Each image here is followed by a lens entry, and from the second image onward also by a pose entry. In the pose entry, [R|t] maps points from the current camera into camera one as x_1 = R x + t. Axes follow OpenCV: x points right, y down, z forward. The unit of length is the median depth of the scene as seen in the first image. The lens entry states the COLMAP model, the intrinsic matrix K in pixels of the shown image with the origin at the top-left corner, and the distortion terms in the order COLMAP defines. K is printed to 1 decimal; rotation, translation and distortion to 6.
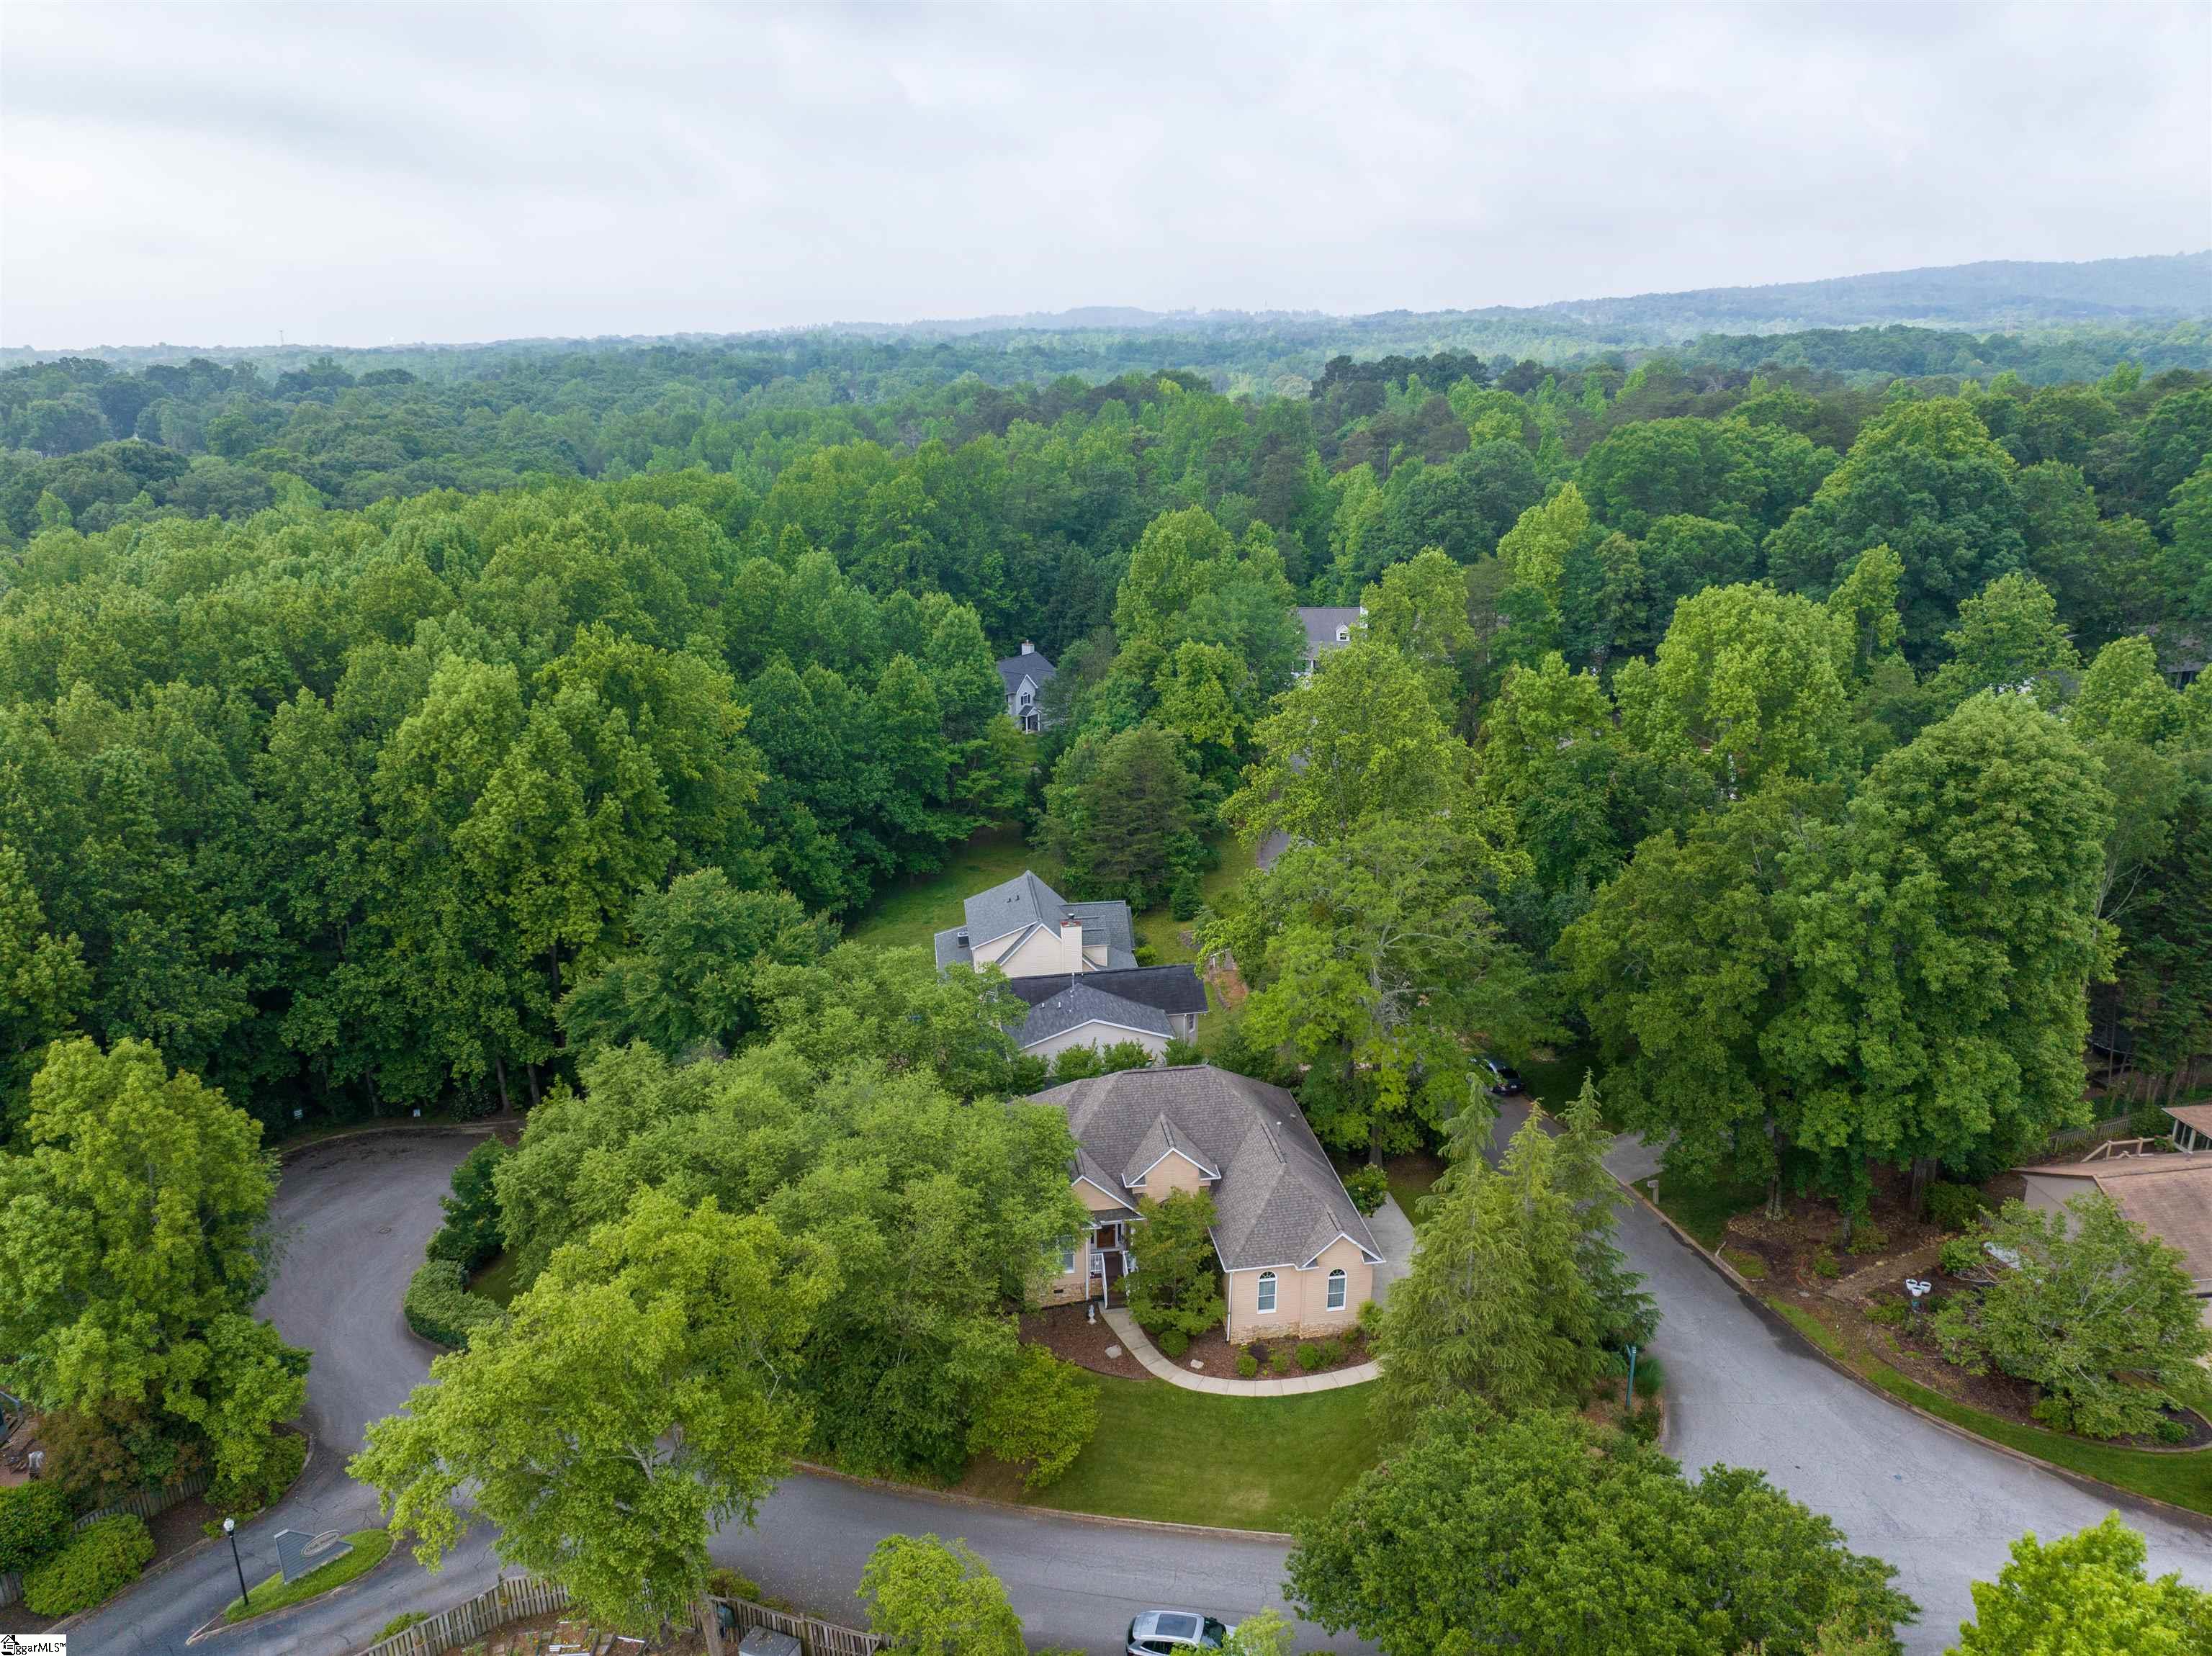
lens RADIAL K [[1569.5, 0, 1106.0], [0, 1569.5, 828.0], [0, 0, 1]] dist [-0.011721, -0.051983]
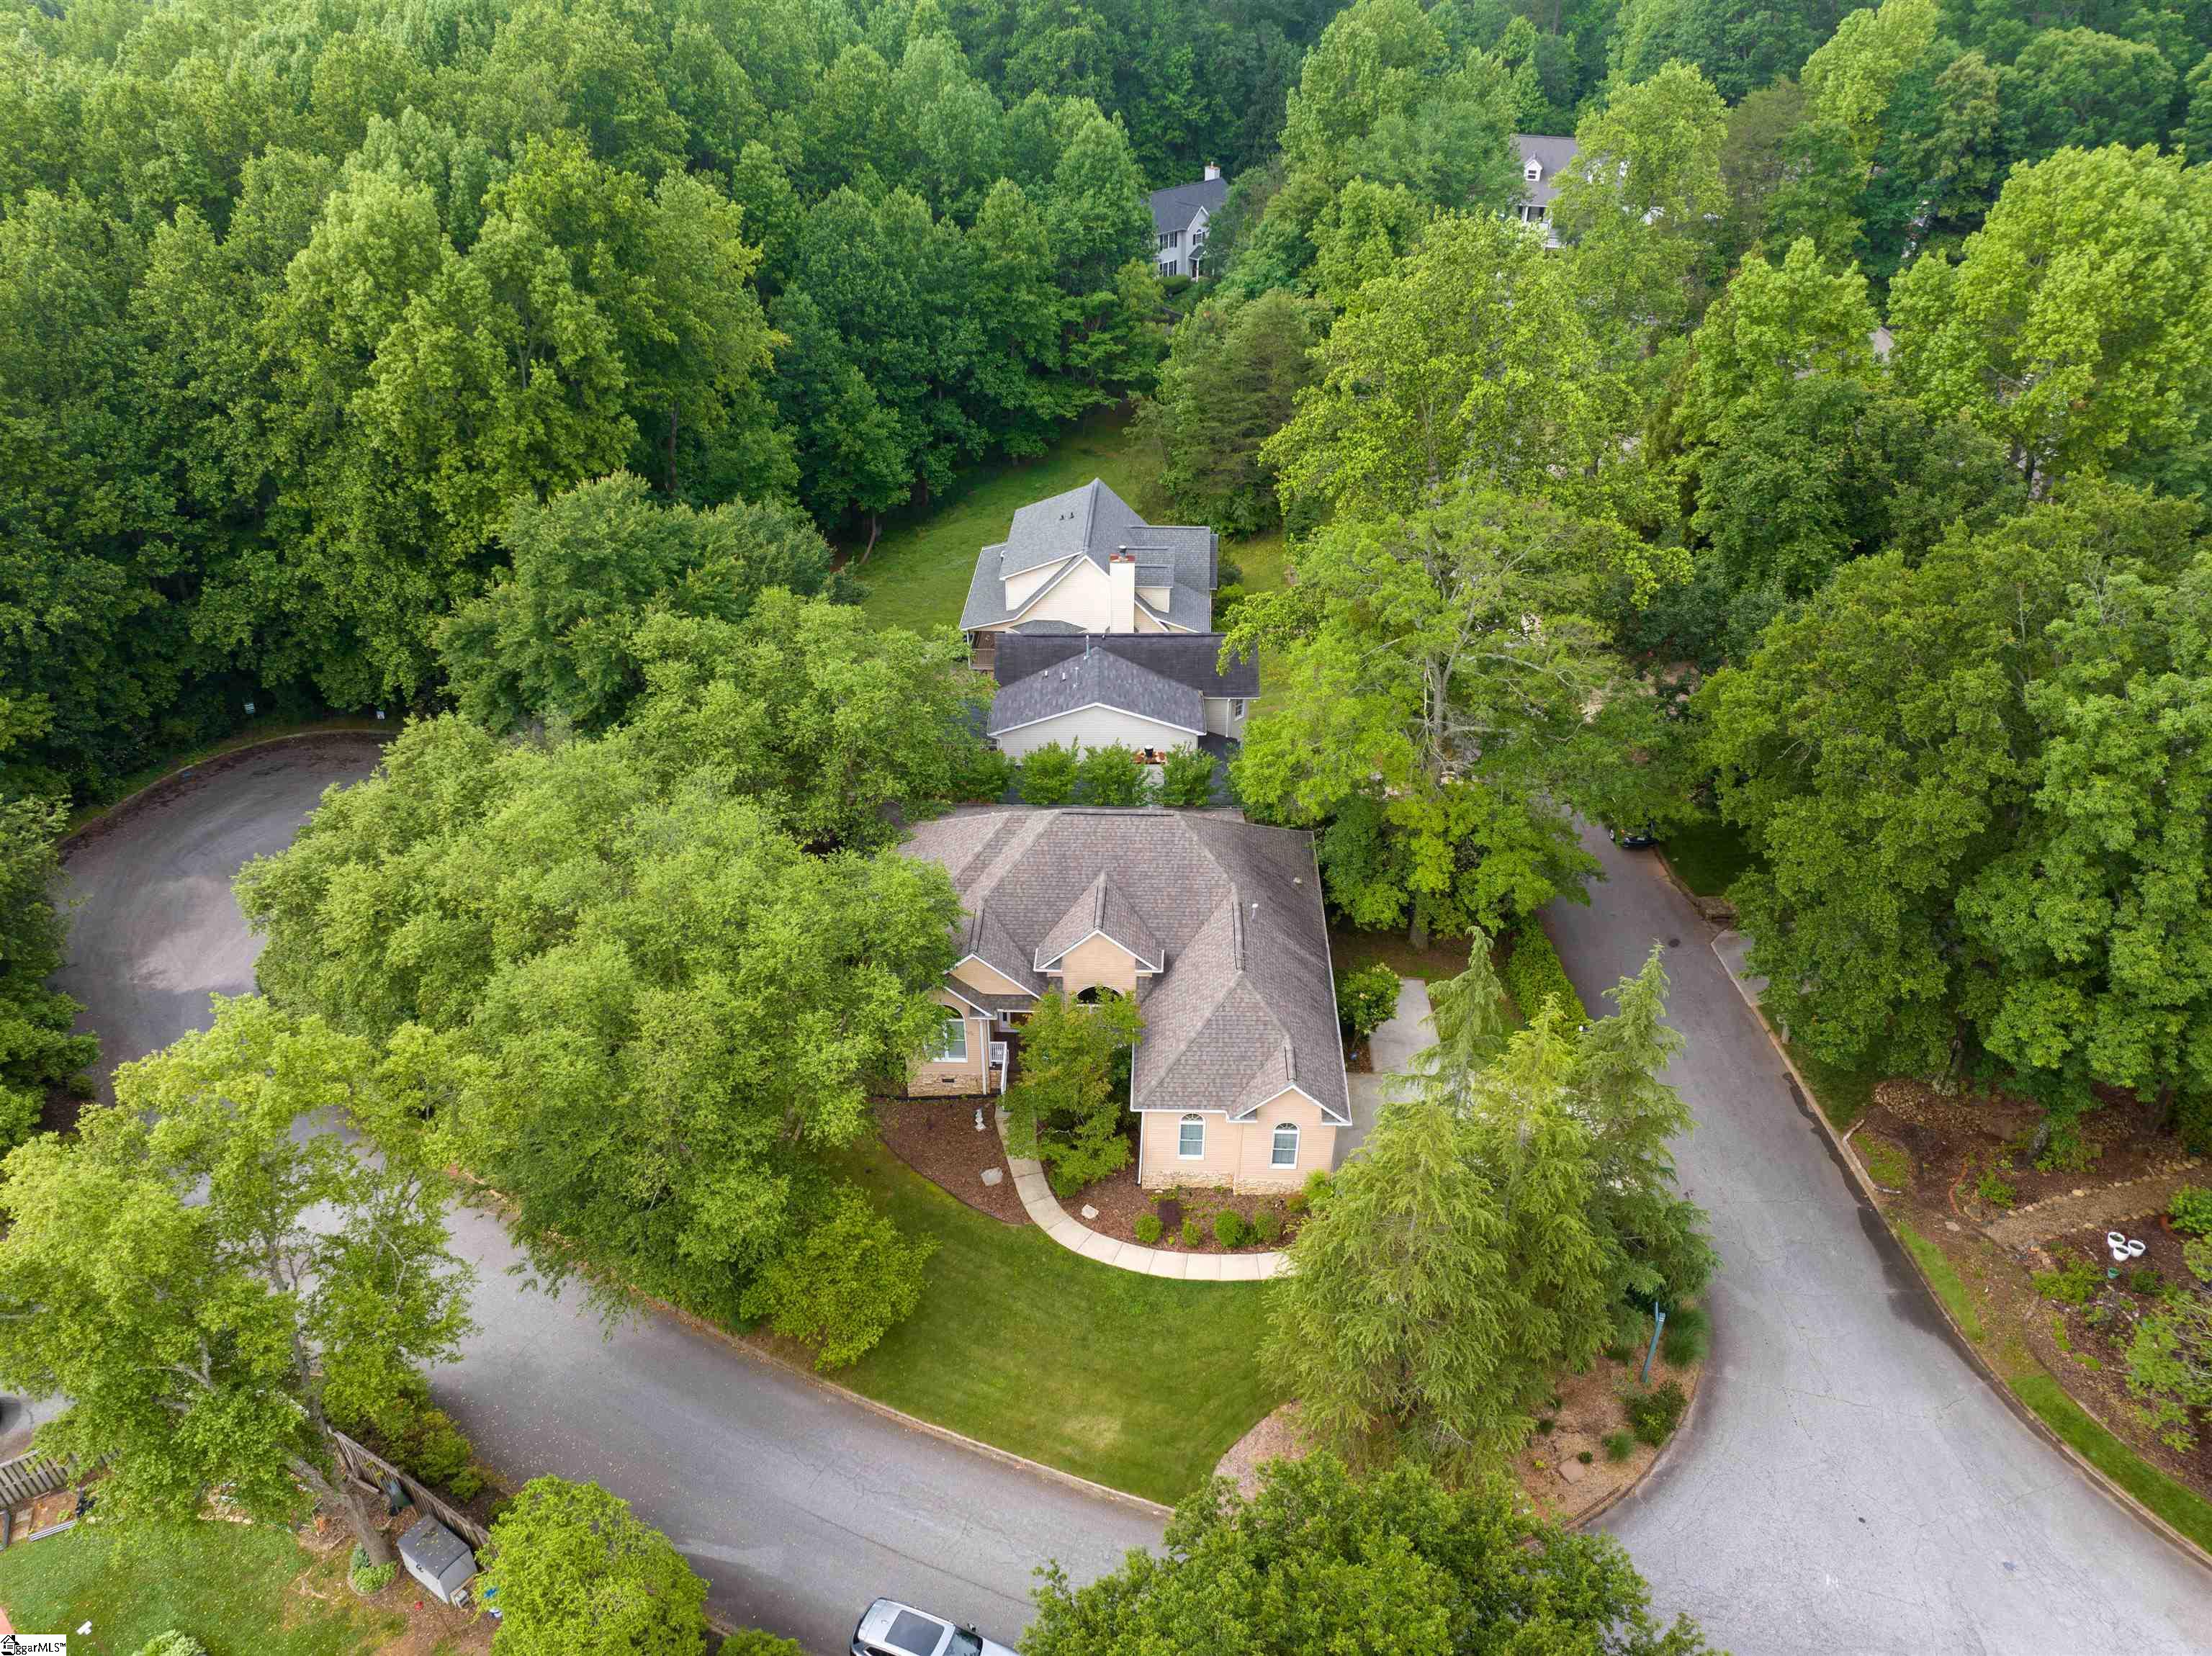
lens RADIAL K [[1563.2, 0, 1106.0], [0, 1563.2, 828.0], [0, 0, 1]] dist [-0.039632, 0.012374]
pose [[0.982819, 0.109321, -0.148713, 0.114767], [-0.061411, 0.953498, 0.295078, -0.046691], [0.174055, -0.280876, 0.943829, 0.237779]]
